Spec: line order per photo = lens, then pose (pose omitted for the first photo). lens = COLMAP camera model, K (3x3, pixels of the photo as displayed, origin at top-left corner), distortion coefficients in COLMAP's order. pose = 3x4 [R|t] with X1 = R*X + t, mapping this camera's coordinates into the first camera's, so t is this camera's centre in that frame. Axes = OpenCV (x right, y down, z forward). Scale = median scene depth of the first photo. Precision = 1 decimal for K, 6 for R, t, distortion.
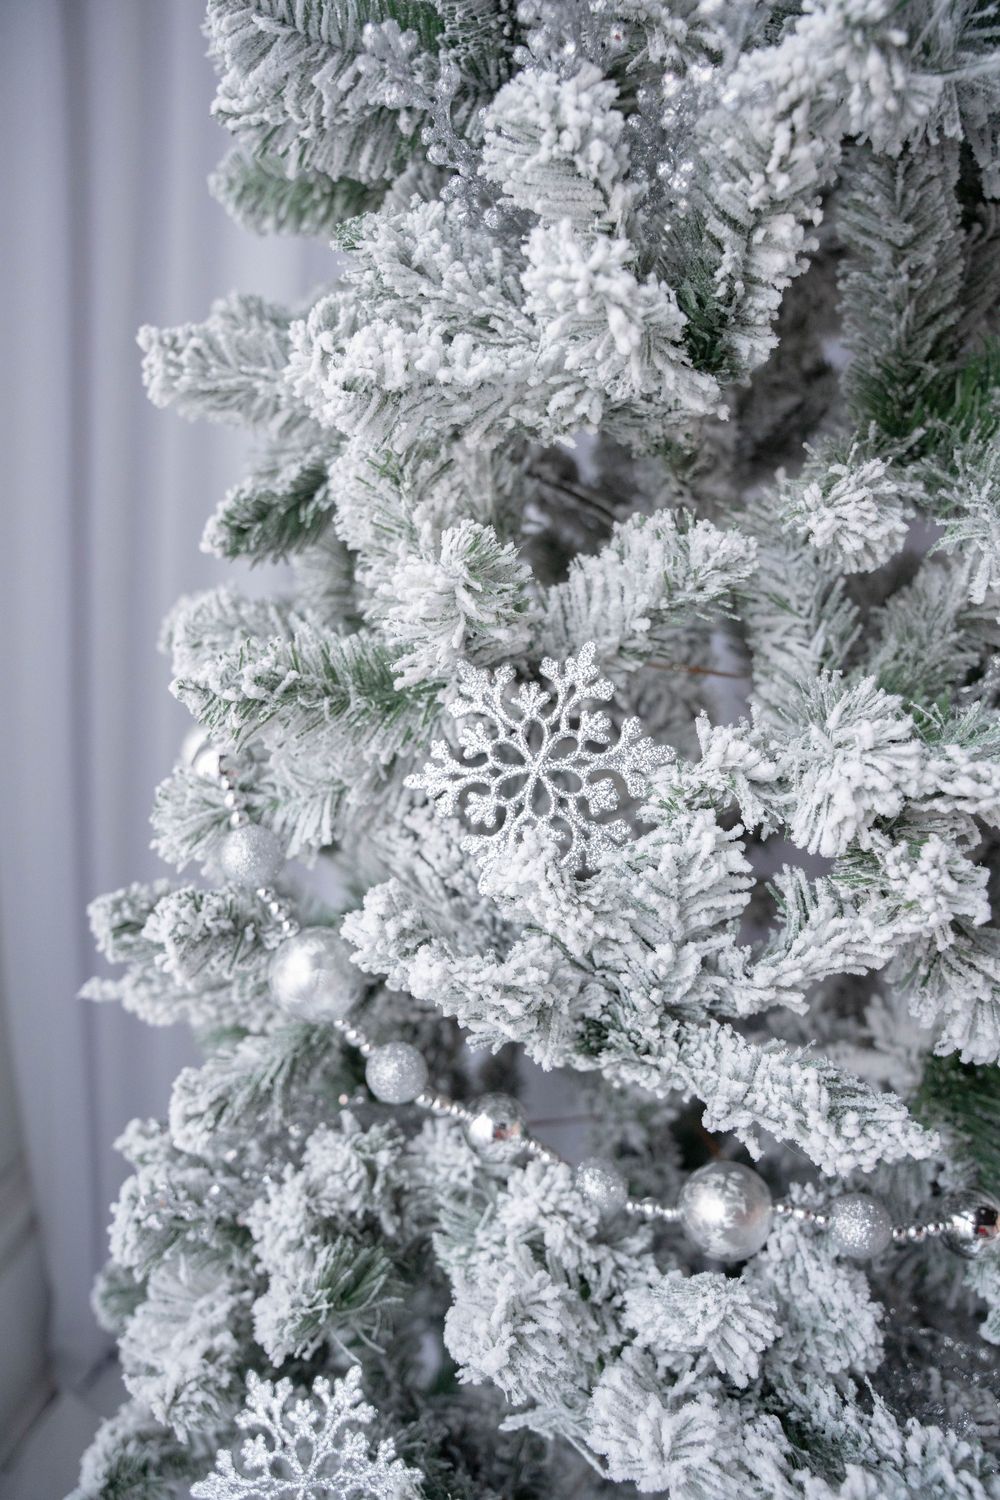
lens RADIAL K [[1082.2, 0, 512.9], [0, 1082.2, 754.6], [0, 0, 1]] dist [-0.132690, 0.047761]
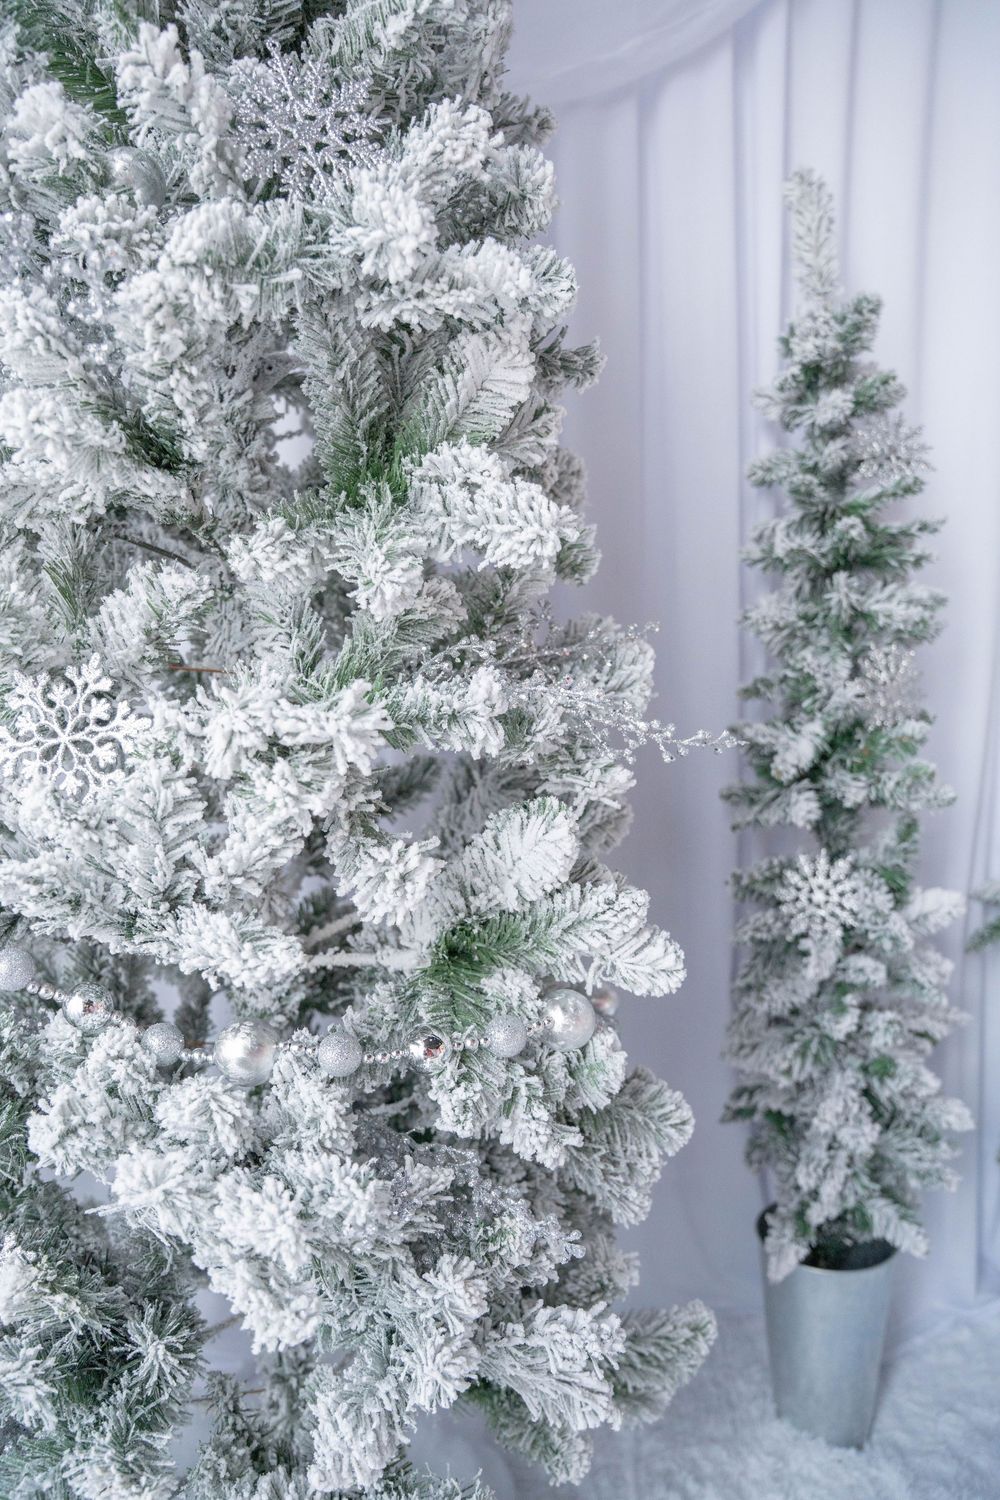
lens RADIAL K [[1082.2, 0, 488.0], [0, 1082.2, 745.6], [0, 0, 1]] dist [-0.132690, 0.047761]
pose [[0.992103, -0.063213, 0.108336, 0.440678], [0.067111, 0.997209, -0.032715, 0.107920], [-0.105965, 0.039728, 0.993576, -0.512937]]
